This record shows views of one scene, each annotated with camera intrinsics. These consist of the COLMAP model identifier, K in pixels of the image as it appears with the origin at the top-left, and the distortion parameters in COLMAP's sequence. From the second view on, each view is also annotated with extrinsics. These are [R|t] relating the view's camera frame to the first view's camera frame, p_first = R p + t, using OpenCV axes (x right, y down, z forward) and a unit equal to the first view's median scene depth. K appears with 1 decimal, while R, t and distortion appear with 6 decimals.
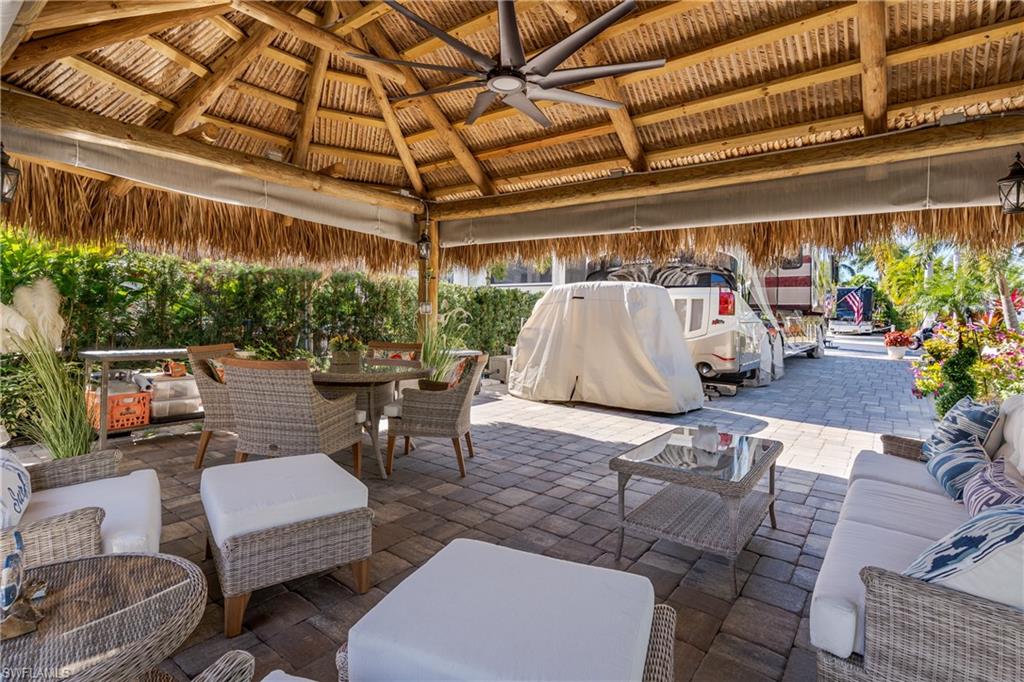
lens RADIAL K [[497.1, 0, 531.4], [0, 497.1, 315.7], [0, 0, 1]] dist [-0.002634, 0.001298]
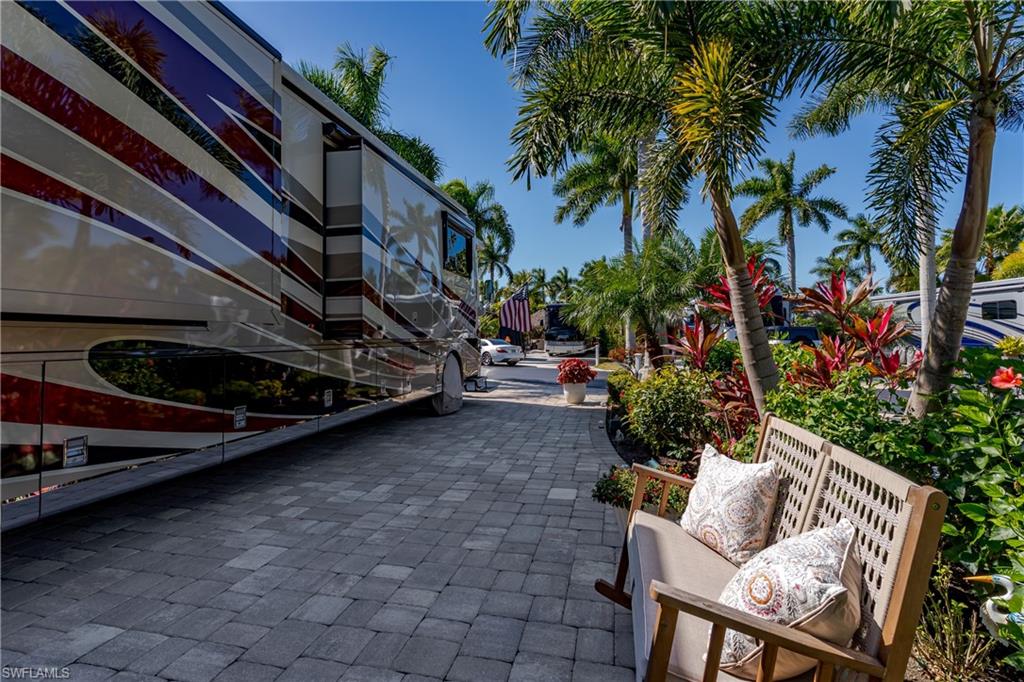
lens RADIAL K [[497.1, 0, 484.7], [0, 497.1, 314.2], [0, 0, 1]] dist [-0.002634, 0.001298]
pose [[0.931350, -0.000084, 0.364124, 0.698781], [0.018315, 0.998745, -0.046615, 0.005200], [-0.363663, 0.050084, 0.930183, 0.788128]]
